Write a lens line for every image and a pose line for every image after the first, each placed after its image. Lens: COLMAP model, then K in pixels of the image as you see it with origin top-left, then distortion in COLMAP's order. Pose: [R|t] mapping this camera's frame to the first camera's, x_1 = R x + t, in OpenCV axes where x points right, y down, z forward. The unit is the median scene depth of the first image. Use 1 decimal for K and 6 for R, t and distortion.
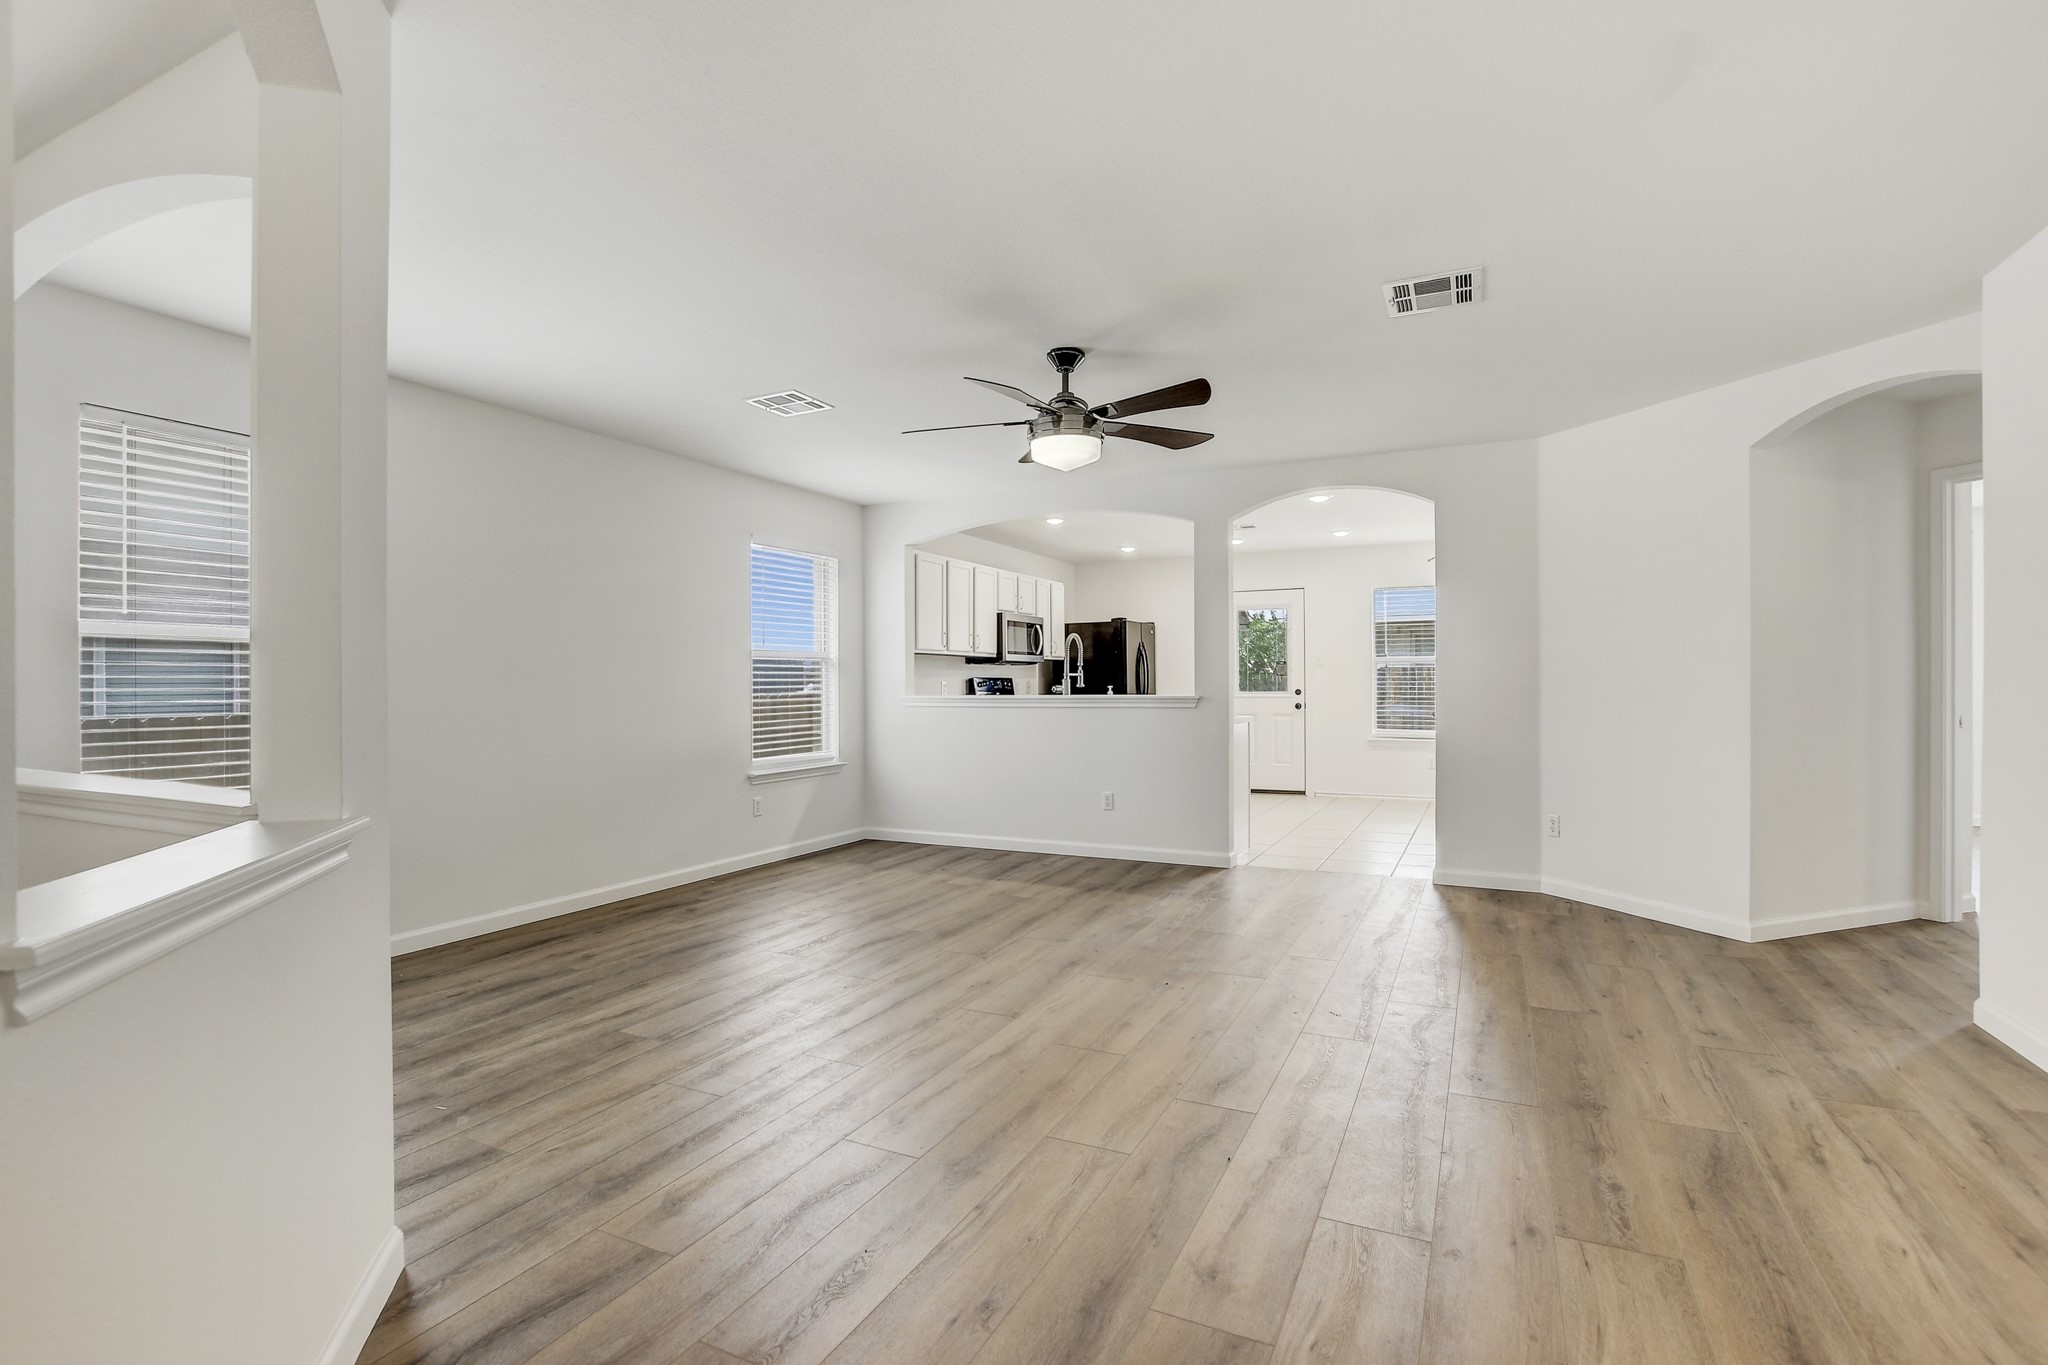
lens RADIAL K [[963.3, 0, 1027.8], [0, 963.3, 679.0], [0, 0, 1]] dist [-0.020945, 0.003706]
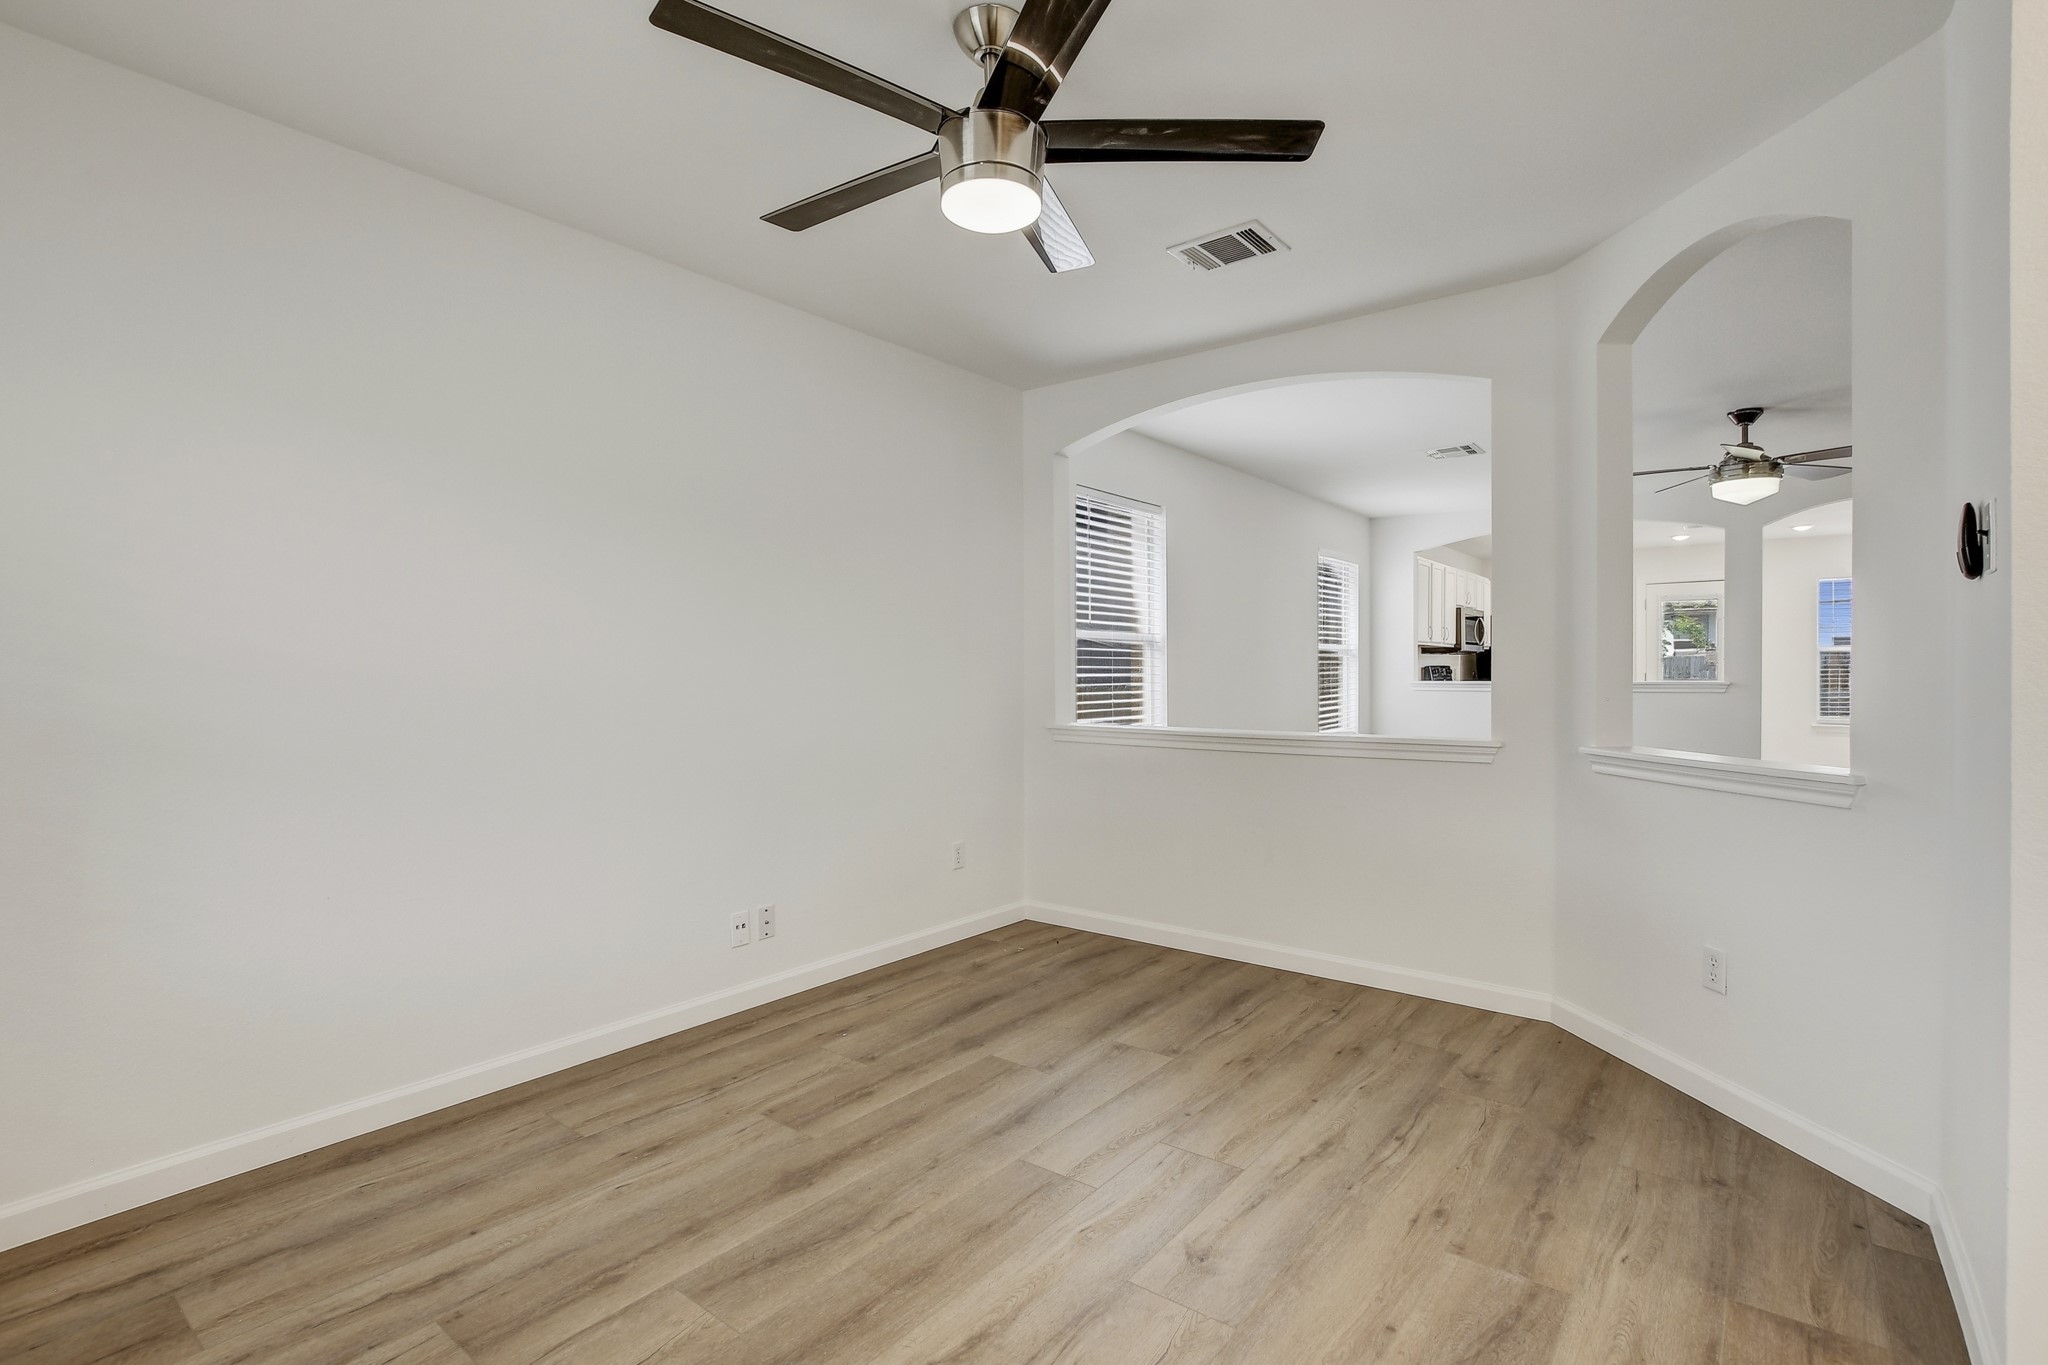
lens RADIAL K [[963.3, 0, 1016.0], [0, 963.3, 683.2], [0, 0, 1]] dist [-0.020945, 0.003706]
pose [[0.975889, 0.004119, -0.218230, -0.599767], [-0.000024, 0.999824, 0.018766, -0.004458], [0.218268, -0.018308, 0.975717, -0.423327]]
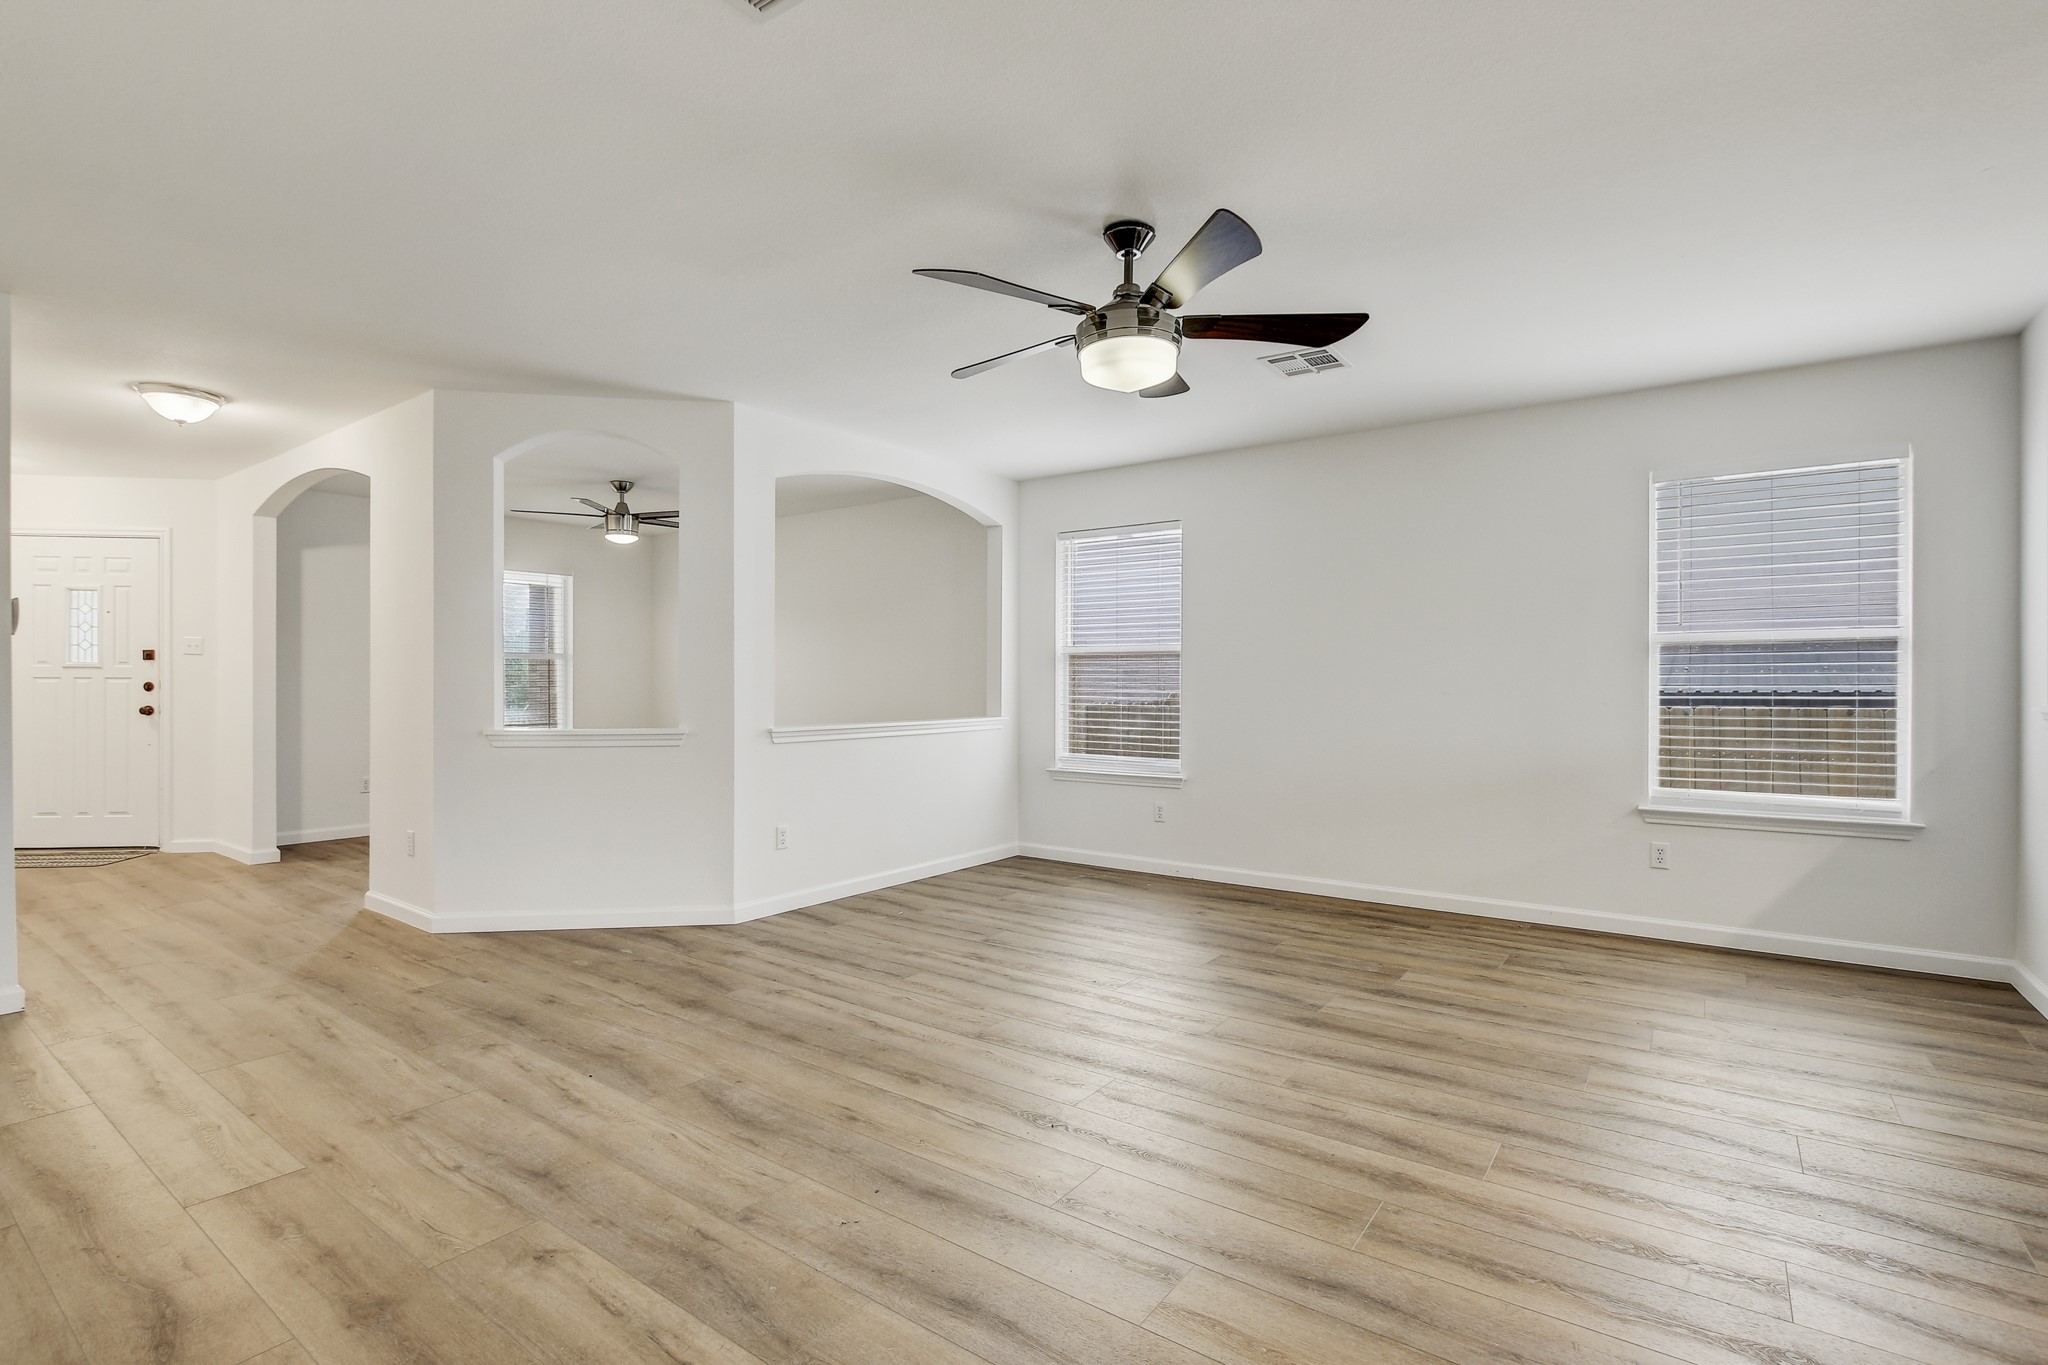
lens RADIAL K [[963.3, 0, 1020.5], [0, 963.3, 681.7], [0, 0, 1]] dist [-0.020945, 0.003706]
pose [[-0.177728, 0.005232, -0.984066, 0.745727], [0.003895, 0.999982, 0.004613, 0.000282], [0.984072, -0.003013, -0.177745, 1.005336]]
